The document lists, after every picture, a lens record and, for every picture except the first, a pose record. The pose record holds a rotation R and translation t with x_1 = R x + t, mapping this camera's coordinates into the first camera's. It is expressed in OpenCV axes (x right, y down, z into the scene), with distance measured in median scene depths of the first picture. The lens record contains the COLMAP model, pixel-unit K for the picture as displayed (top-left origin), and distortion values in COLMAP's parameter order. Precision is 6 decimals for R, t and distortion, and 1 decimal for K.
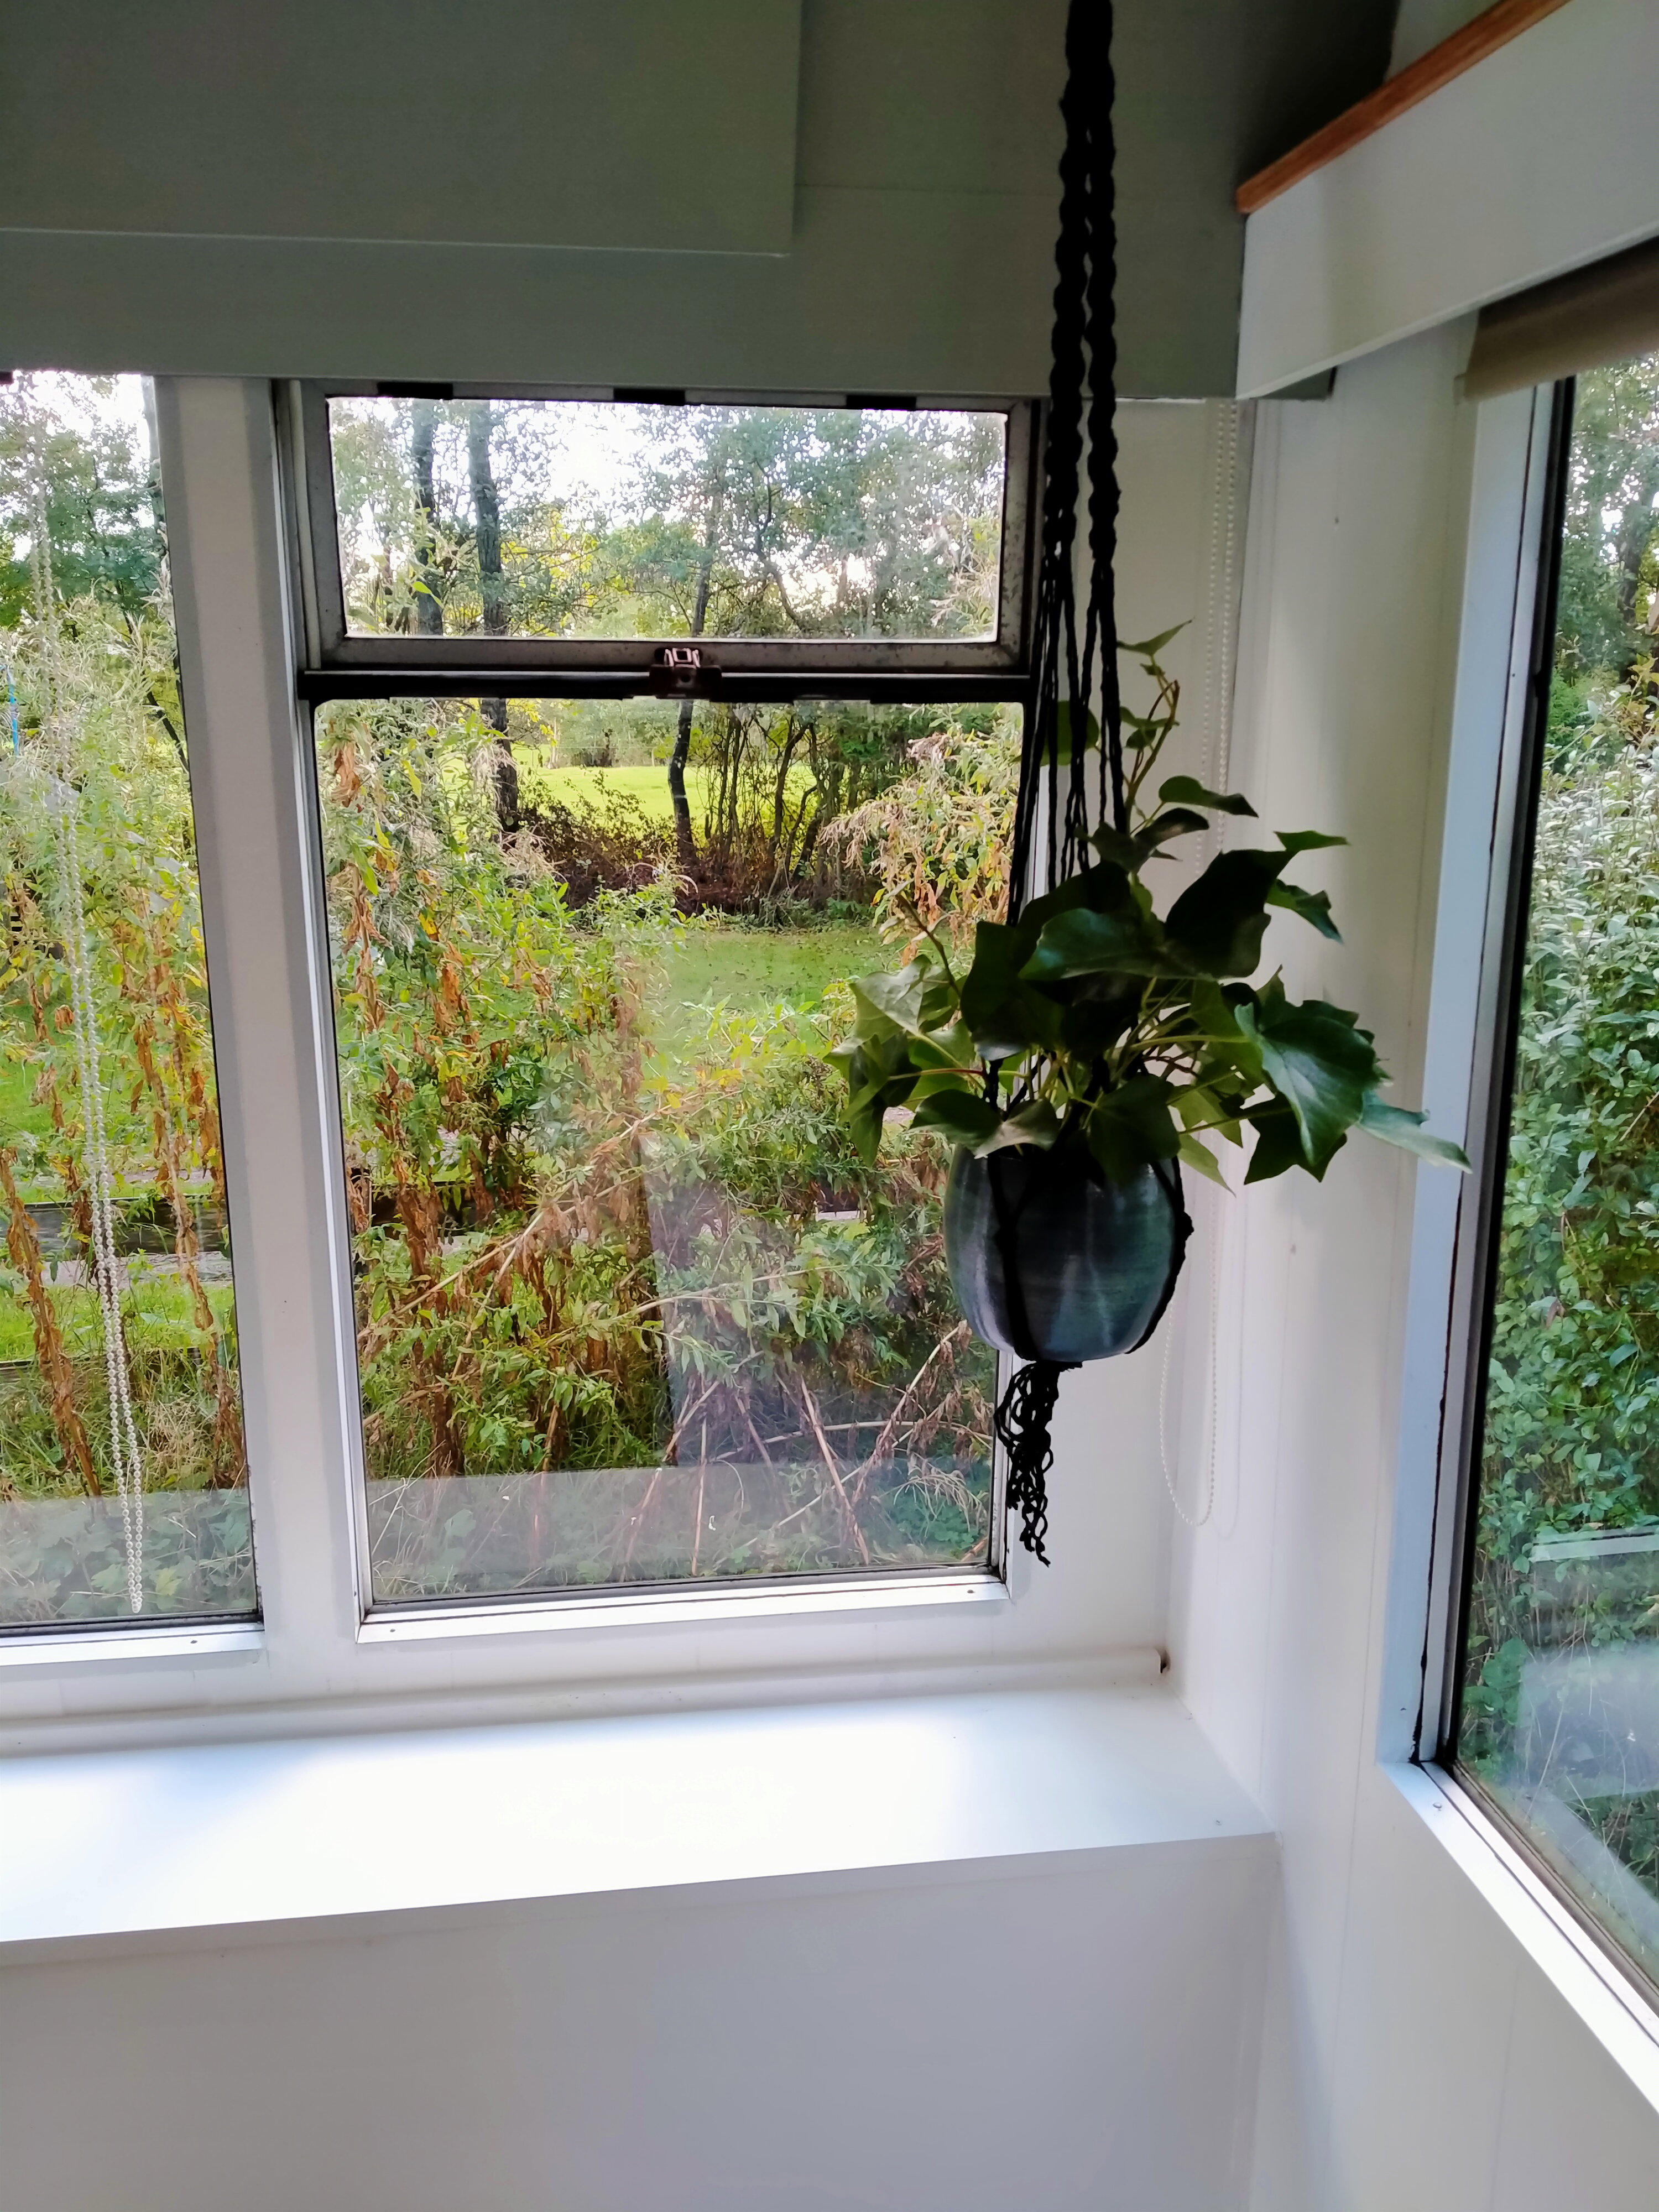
lens RADIAL K [[1840.4, 0, 822.7], [0, 1840.4, 1120.5], [0, 0, 1]] dist [0.070053, -0.138568]
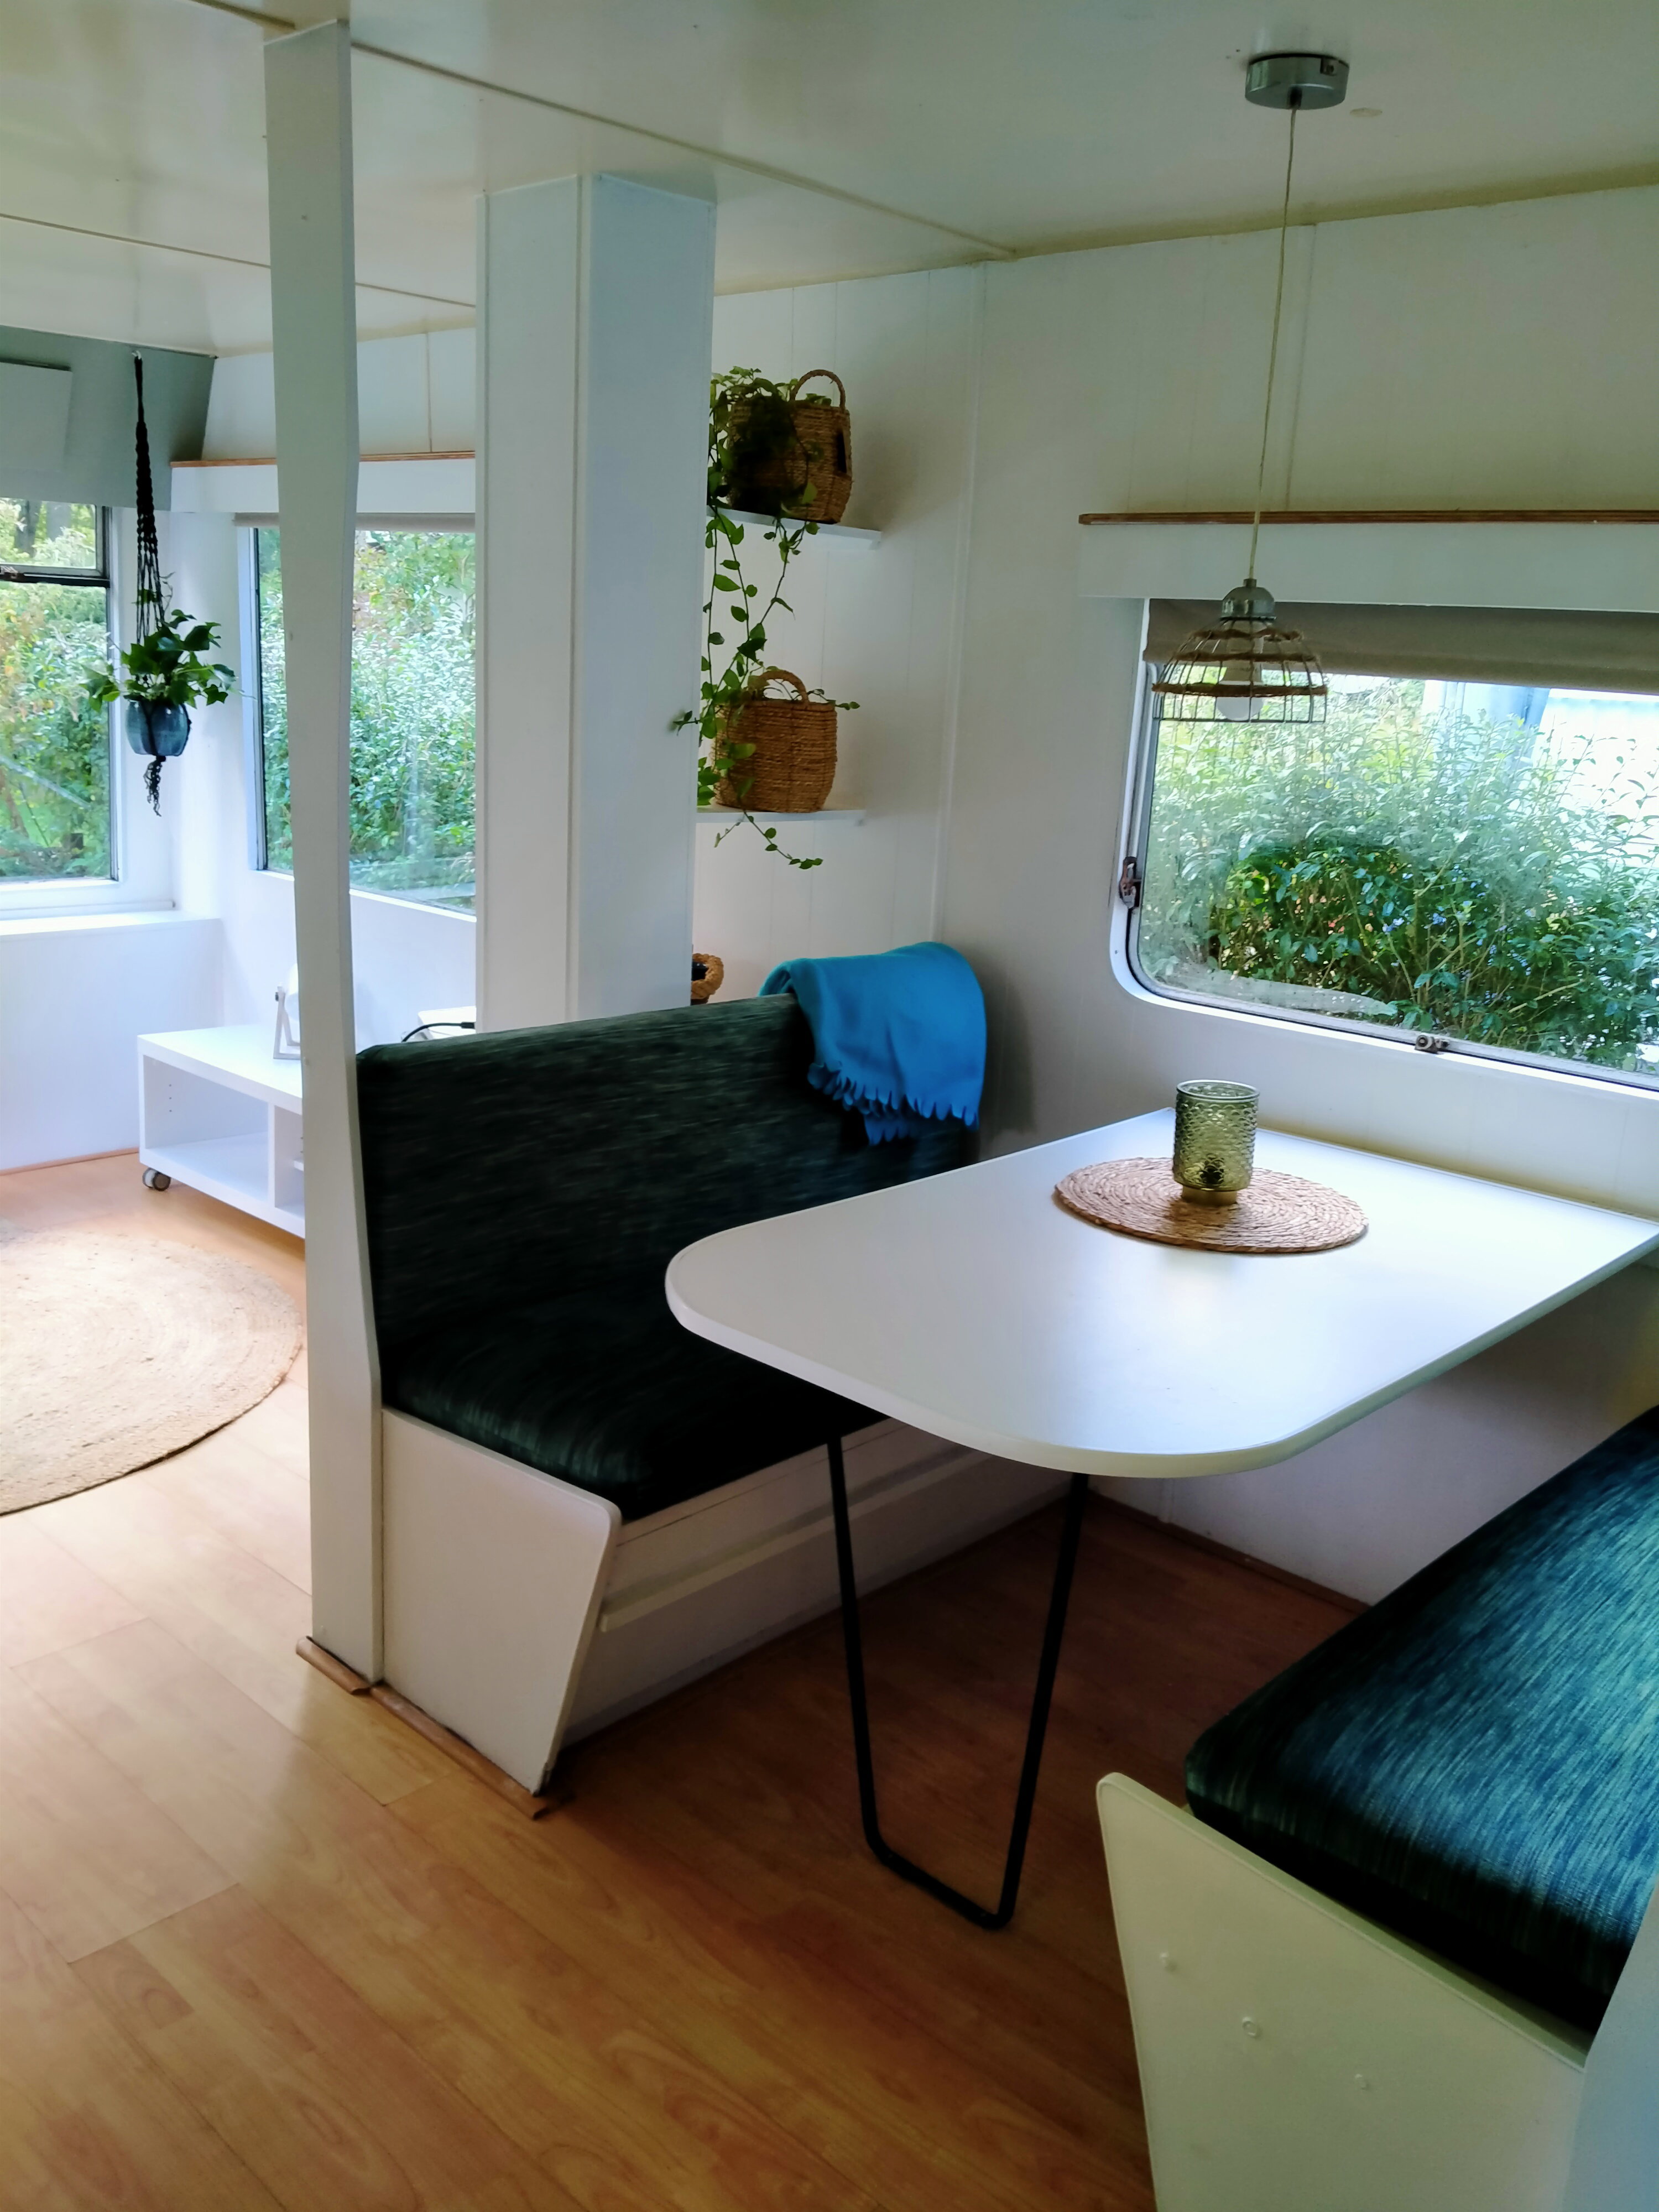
lens RADIAL K [[1840.4, 0, 827.5], [0, 1840.4, 1114.6], [0, 0, 1]] dist [0.070053, -0.138568]
pose [[0.784831, -0.122269, 0.607529, -1.322282], [0.087495, 0.992385, 0.086694, 0.702252], [-0.613503, -0.014884, 0.789552, -3.179646]]
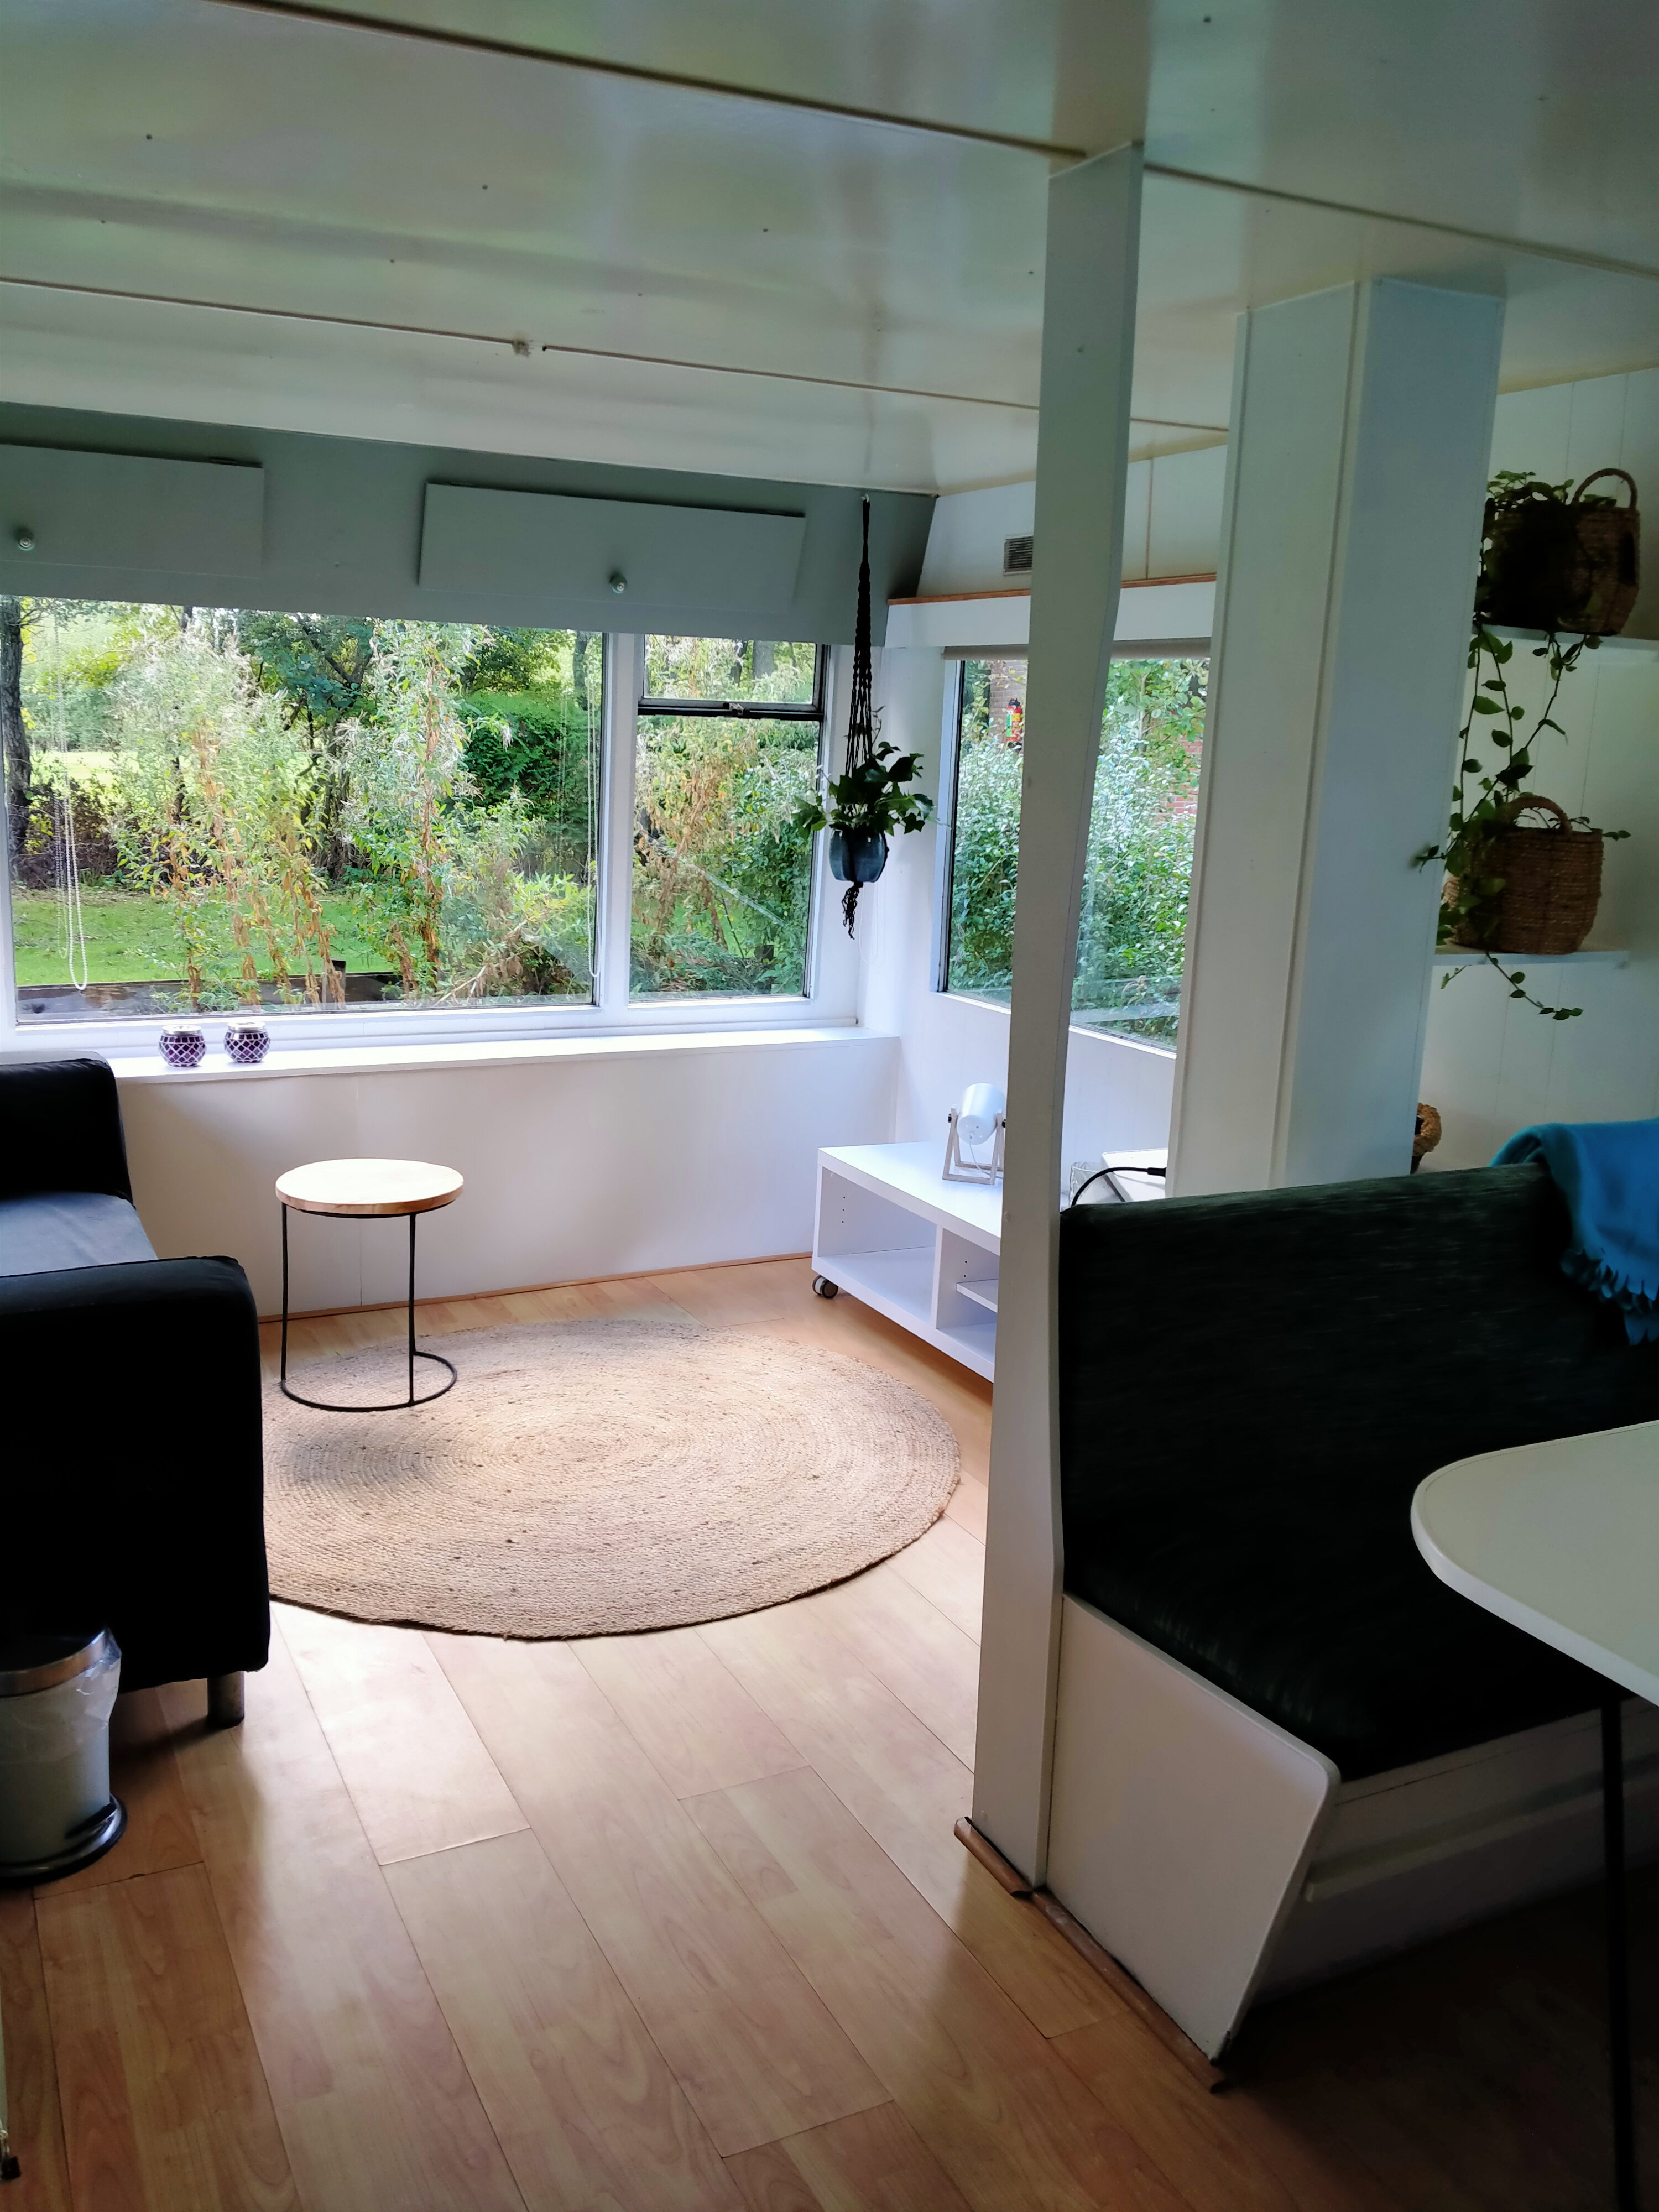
lens RADIAL K [[1840.4, 0, 808.6], [0, 1840.4, 1108.3], [0, 0, 1]] dist [0.070053, -0.138568]
pose [[0.950794, -0.043922, 0.306695, -1.318026], [0.044899, 0.998984, 0.003871, 0.637231], [-0.306554, 0.010090, 0.951800, -2.998154]]
